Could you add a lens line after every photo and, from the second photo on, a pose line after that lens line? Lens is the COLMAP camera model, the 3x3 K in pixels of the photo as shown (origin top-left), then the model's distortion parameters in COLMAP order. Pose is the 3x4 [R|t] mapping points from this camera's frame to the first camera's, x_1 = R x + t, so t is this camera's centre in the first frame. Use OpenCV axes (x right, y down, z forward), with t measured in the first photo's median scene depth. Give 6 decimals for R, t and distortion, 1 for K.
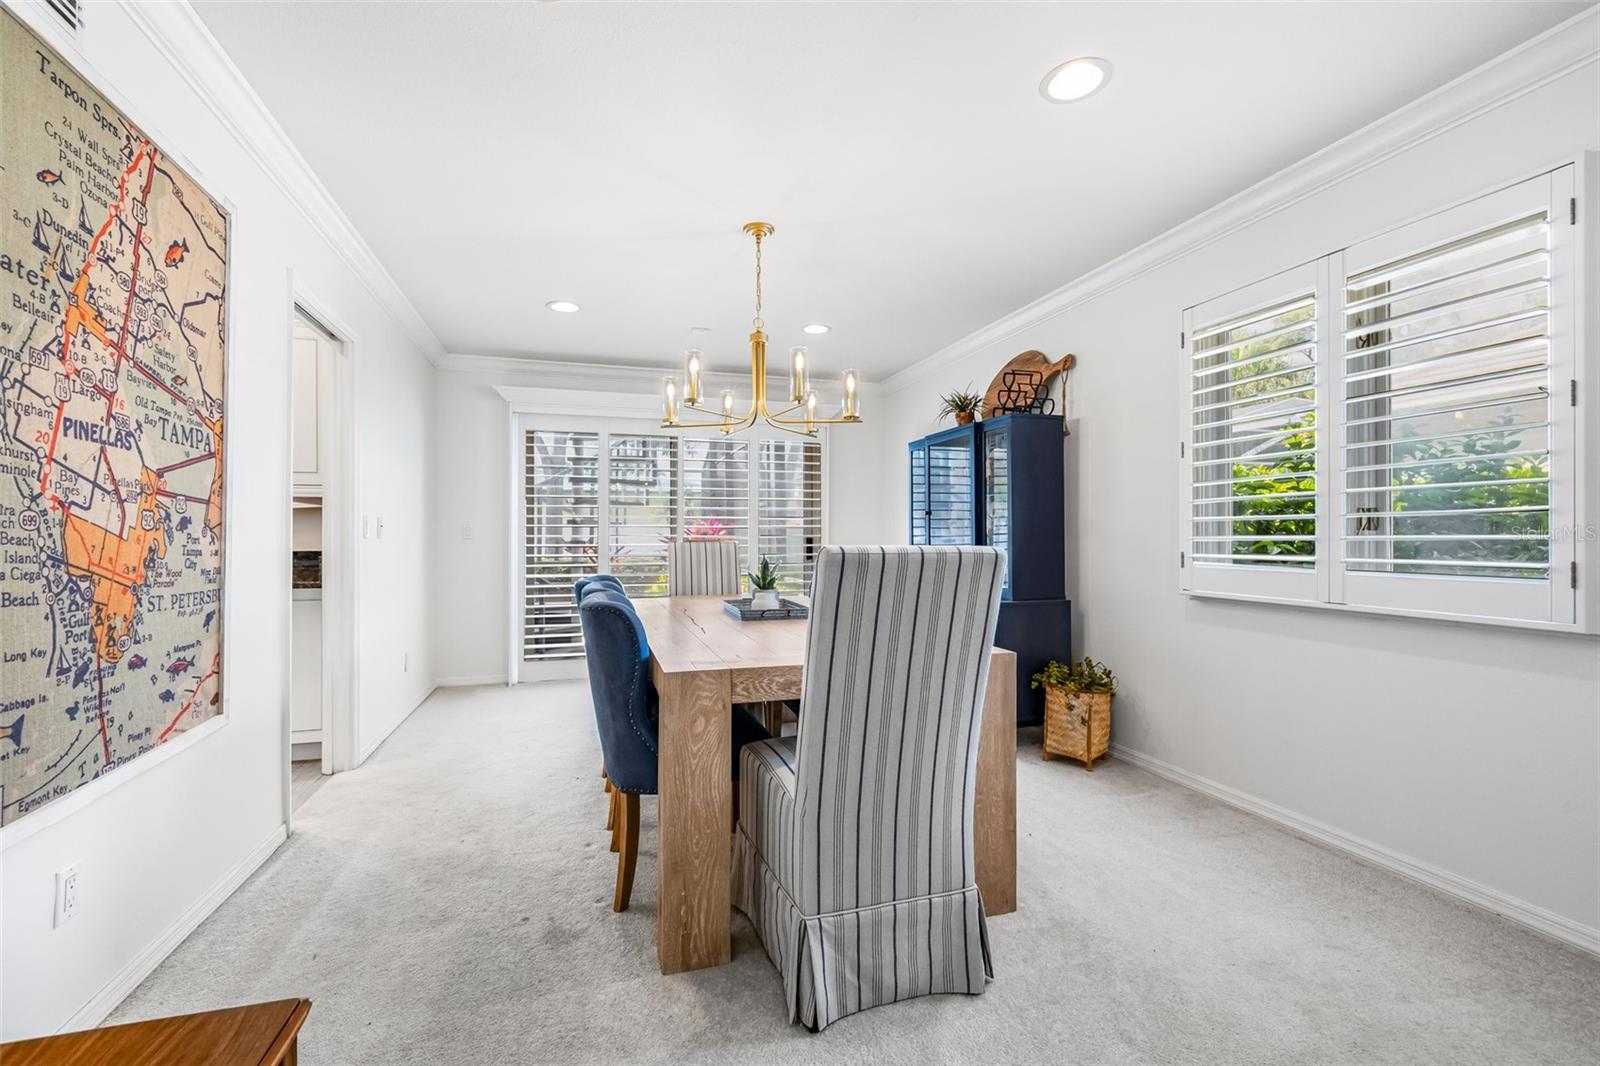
lens RADIAL K [[678.9, 0, 788.7], [0, 678.9, 534.6], [0, 0, 1]] dist [-0.000485, -0.000033]
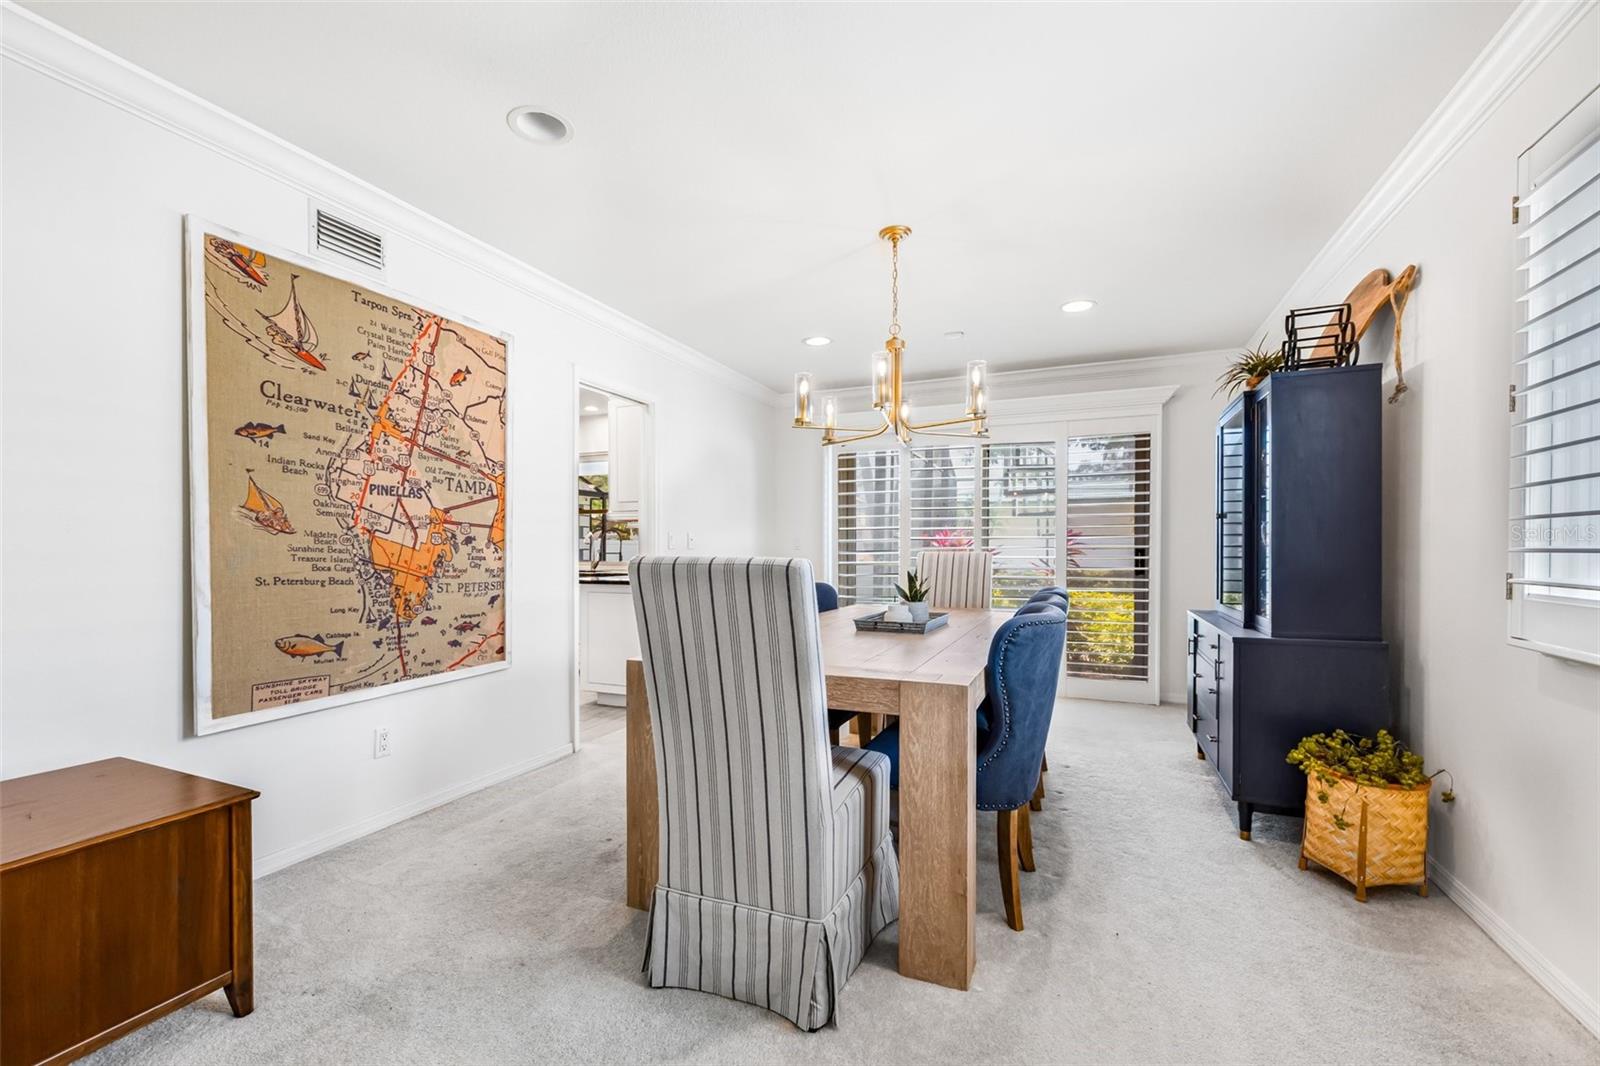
lens RADIAL K [[678.9, 0, 777.7], [0, 678.9, 555.9], [0, 0, 1]] dist [-0.000485, -0.000033]
pose [[0.764530, 0.005694, -0.644563, 0.779488], [0.004008, 0.999900, 0.013587, 0.001926], [0.644575, -0.012971, 0.764431, 0.237721]]
